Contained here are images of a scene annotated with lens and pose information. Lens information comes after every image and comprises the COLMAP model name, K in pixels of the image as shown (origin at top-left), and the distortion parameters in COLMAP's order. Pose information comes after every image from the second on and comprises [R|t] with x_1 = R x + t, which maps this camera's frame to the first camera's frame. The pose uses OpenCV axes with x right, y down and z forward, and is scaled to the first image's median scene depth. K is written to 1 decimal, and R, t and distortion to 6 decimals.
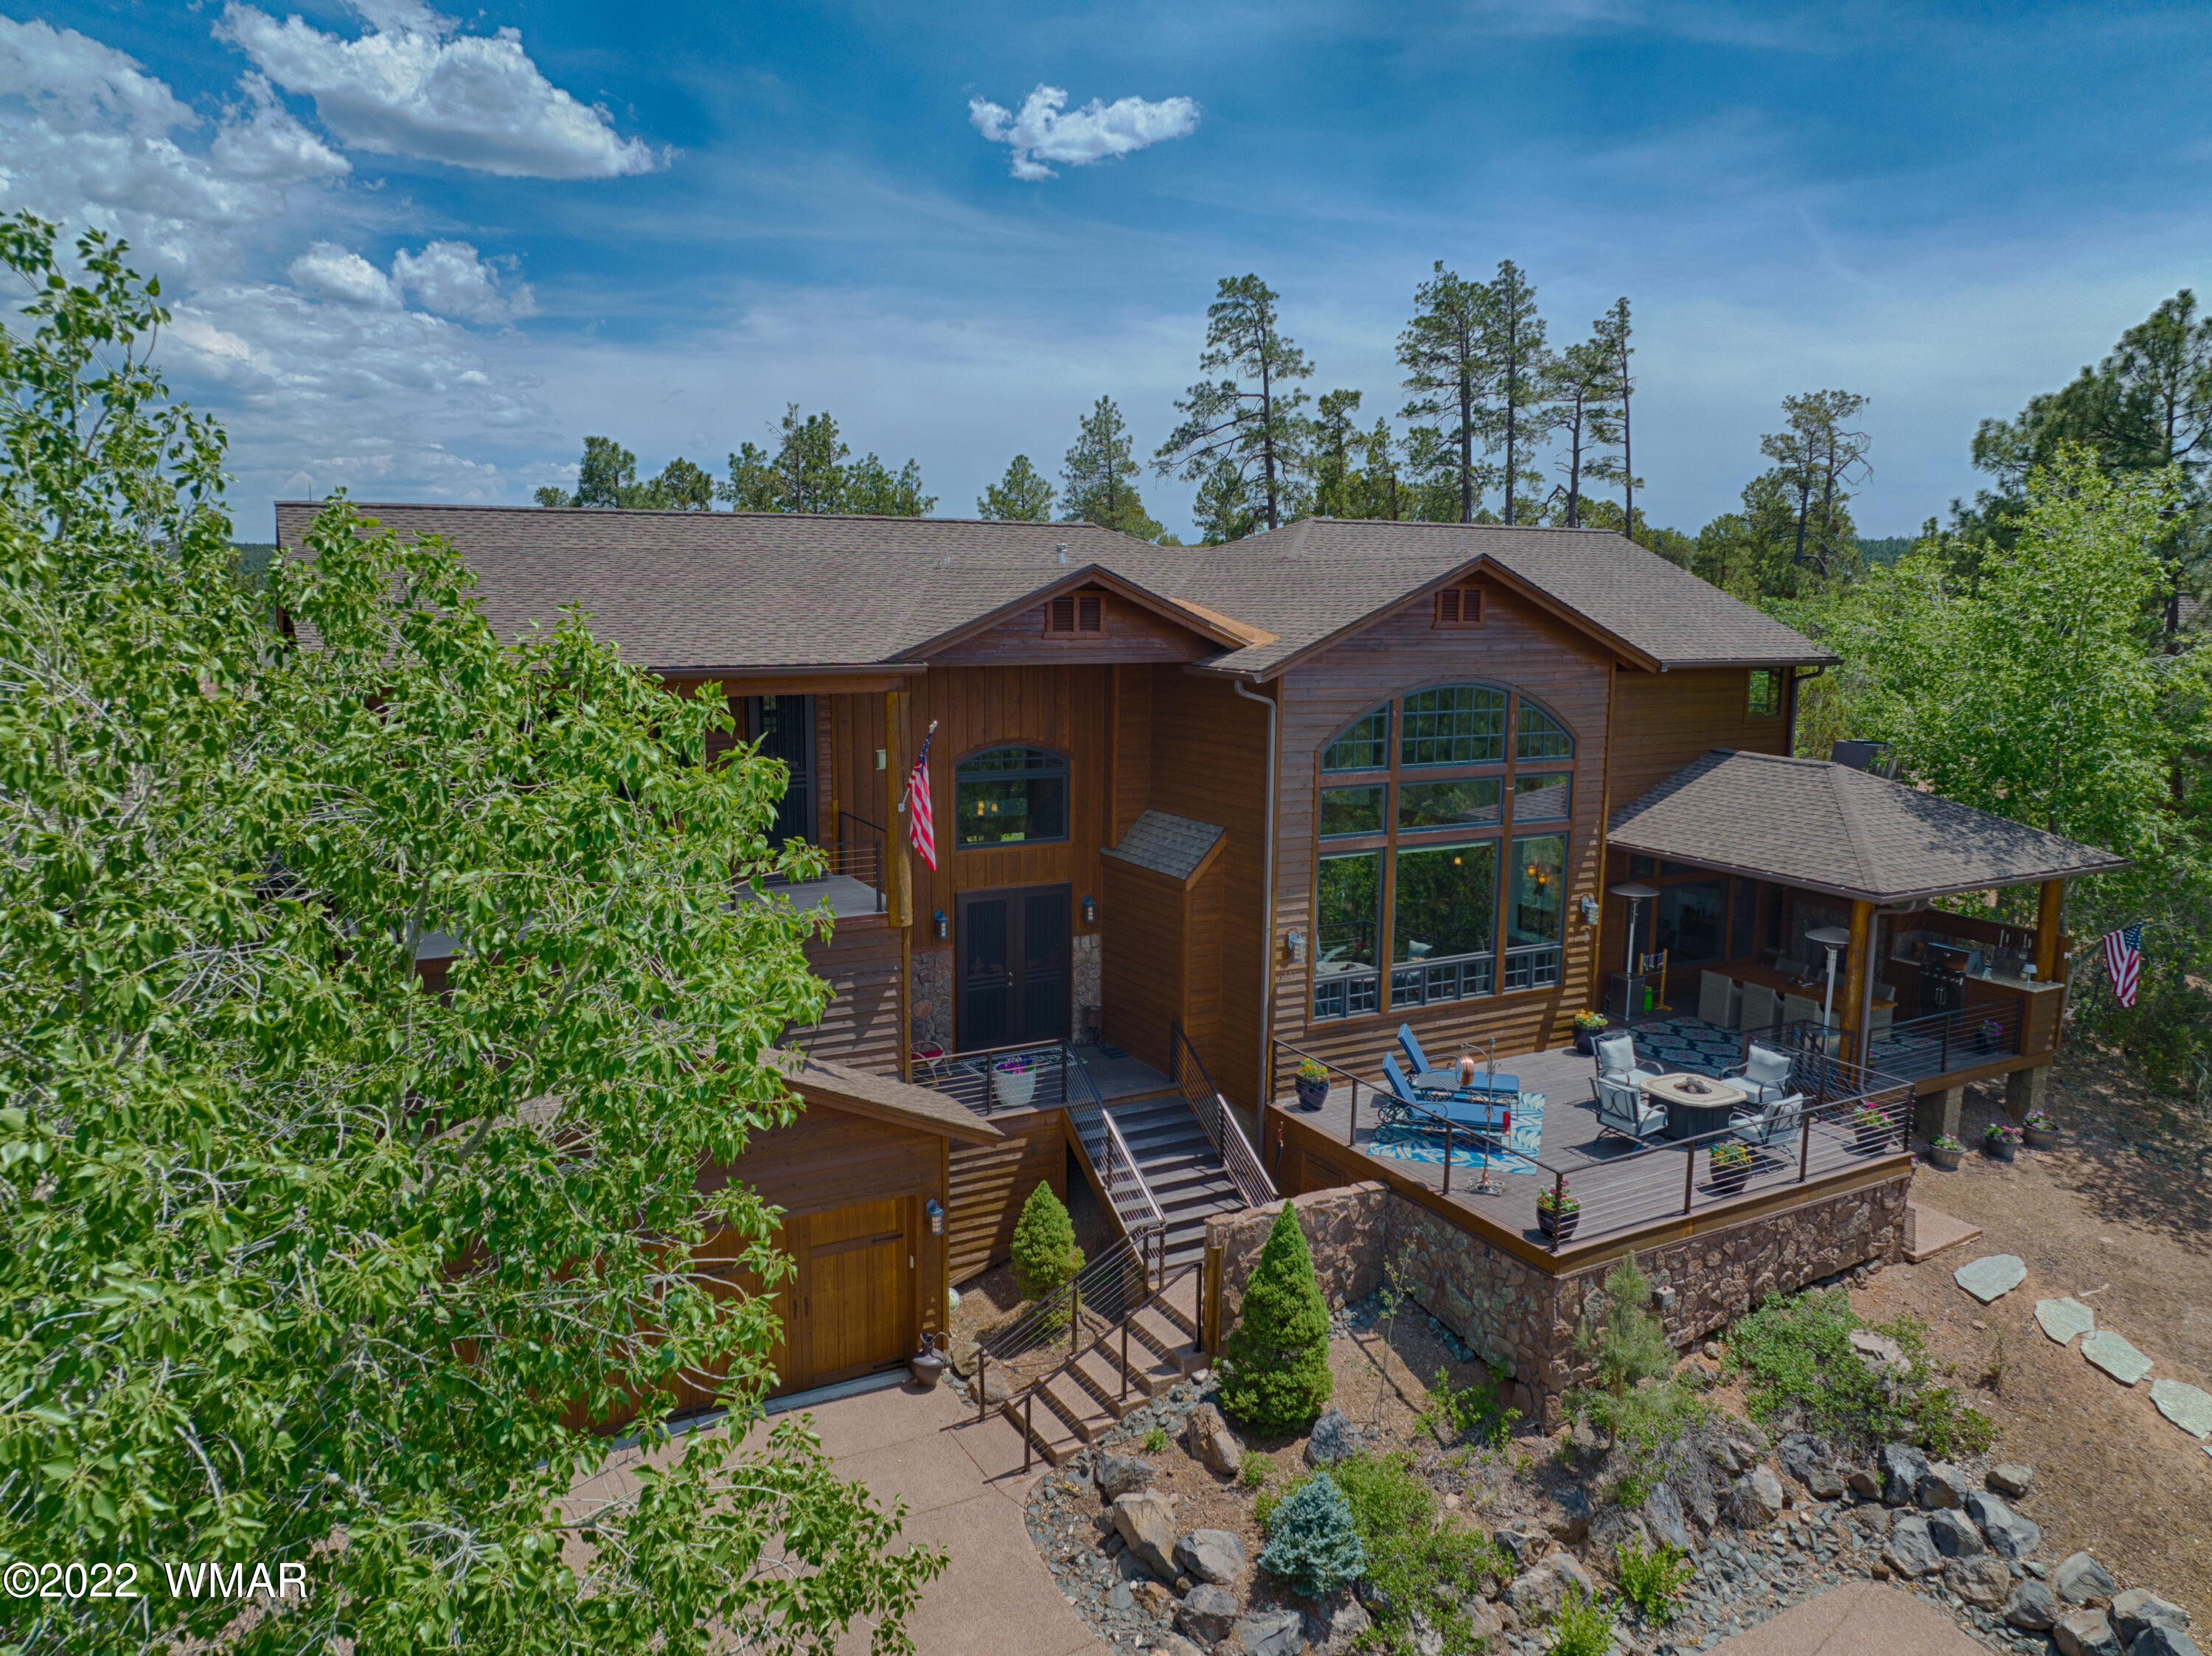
lens RADIAL K [[1534.0, 0, 1106.0], [0, 1534.0, 828.0], [0, 0, 1]] dist [-0.032797, -0.003634]
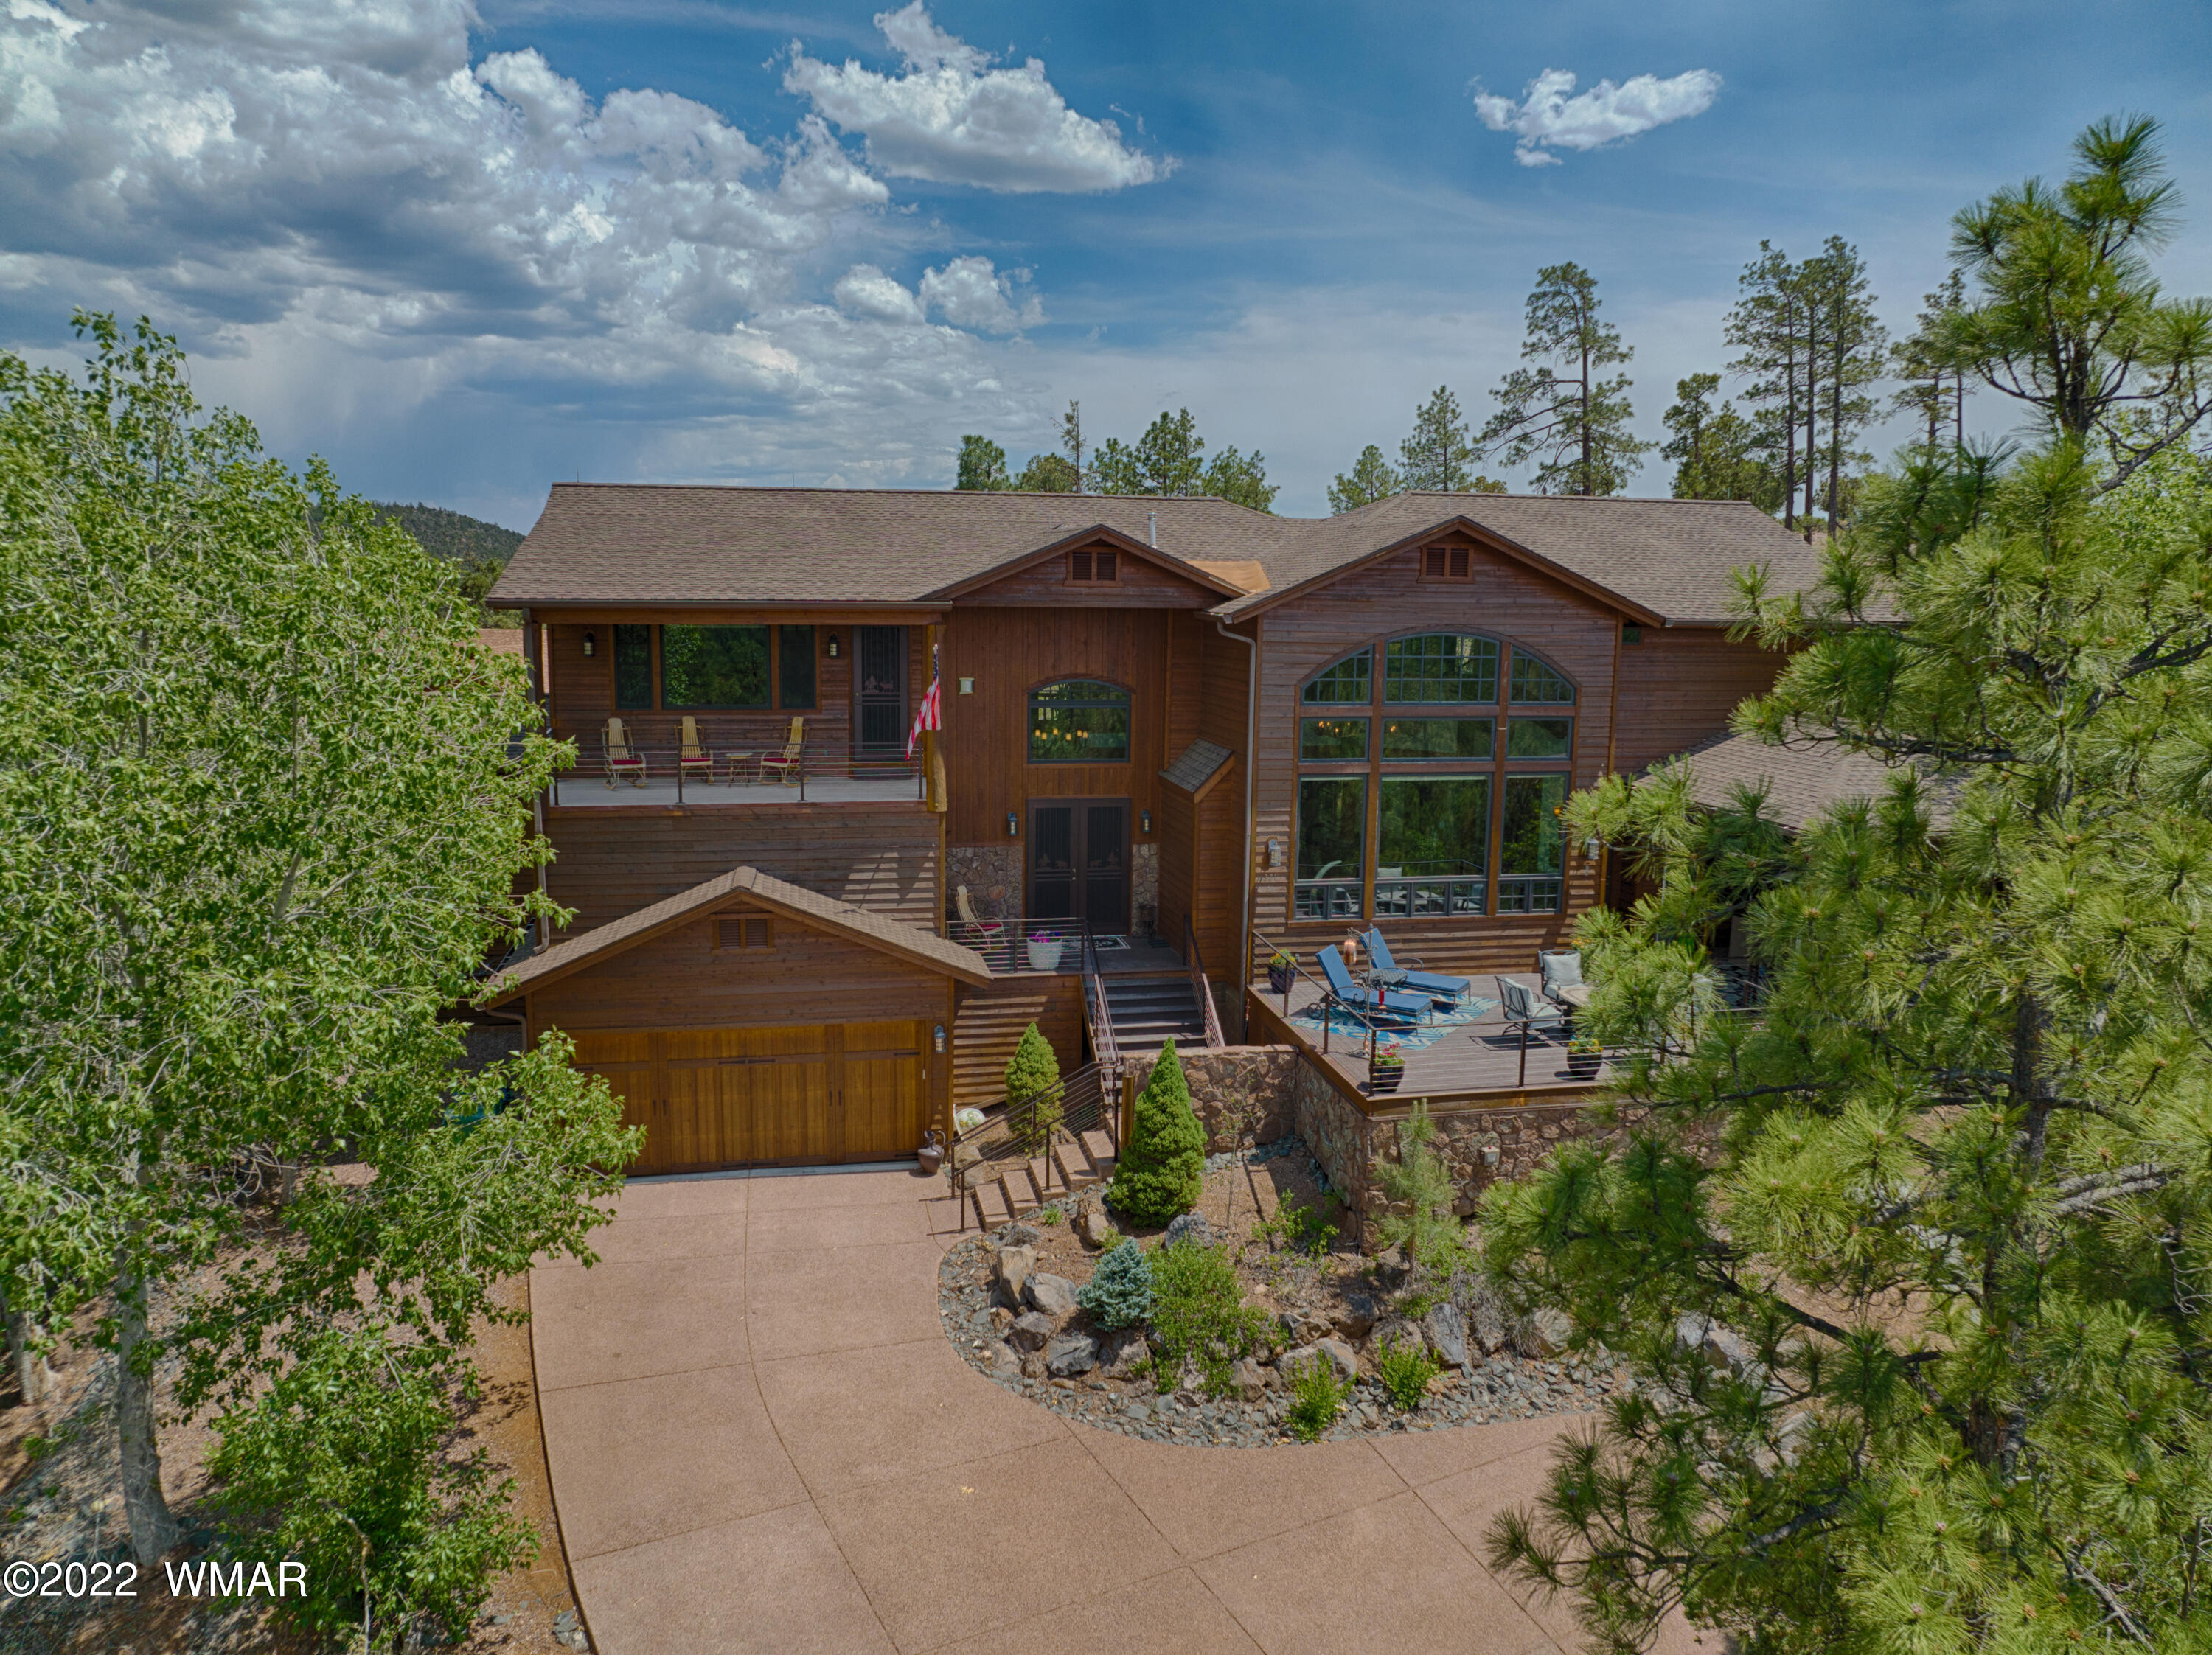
lens RADIAL K [[1613.1, 0, 1232.7], [0, 1613.1, 862.6], [0, 0, 1]] dist [-0.000048, -0.138606]
pose [[0.957277, 0.053406, -0.284197, 0.205911], [-0.051082, 0.998573, 0.015589, 0.031247], [0.284624, -0.000406, 0.958639, -0.088593]]
